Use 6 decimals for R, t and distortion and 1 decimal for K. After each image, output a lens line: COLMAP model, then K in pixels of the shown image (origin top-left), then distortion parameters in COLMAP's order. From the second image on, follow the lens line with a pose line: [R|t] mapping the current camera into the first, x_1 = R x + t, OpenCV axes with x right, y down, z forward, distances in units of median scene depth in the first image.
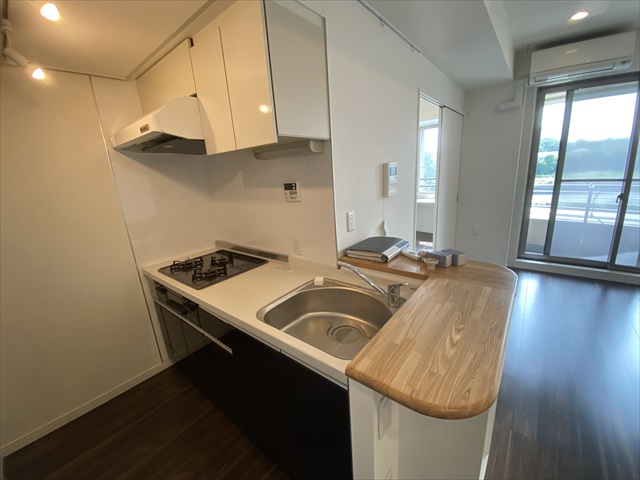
lens RADIAL K [[258.1, 0, 320.0], [0, 258.1, 240.0], [0, 0, 1]] dist [0.018646, -0.020367]
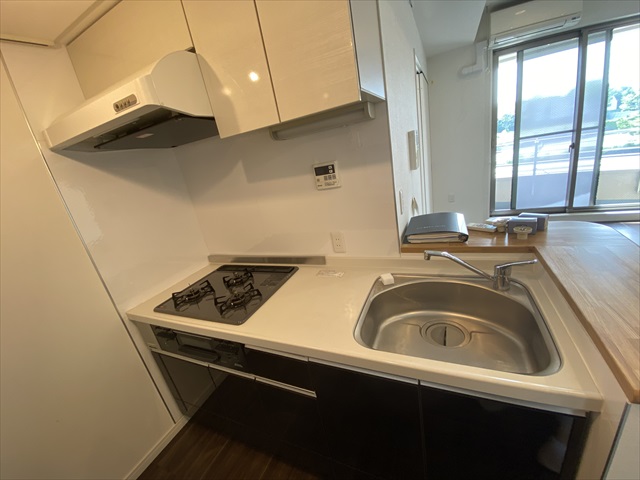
lens RADIAL K [[258.1, 0, 320.0], [0, 258.1, 240.0], [0, 0, 1]] dist [0.018646, -0.020367]
pose [[0.962851, -0.182651, 0.198890, -0.278751], [0.174707, 0.982973, 0.056936, -0.037394], [-0.205902, -0.020074, 0.978367, 0.189473]]
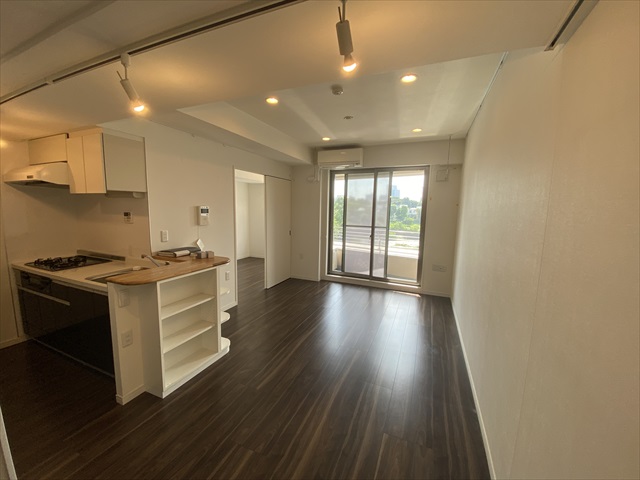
lens RADIAL K [[253.9, 0, 320.2], [0, 253.9, 238.2], [0, 0, 1]] dist [0.000264, -0.013517]
pose [[0.952110, 0.052867, 0.301152, 0.521249], [-0.007948, 0.988885, -0.148470, 0.161917], [-0.305654, 0.138967, 0.941947, -0.817672]]
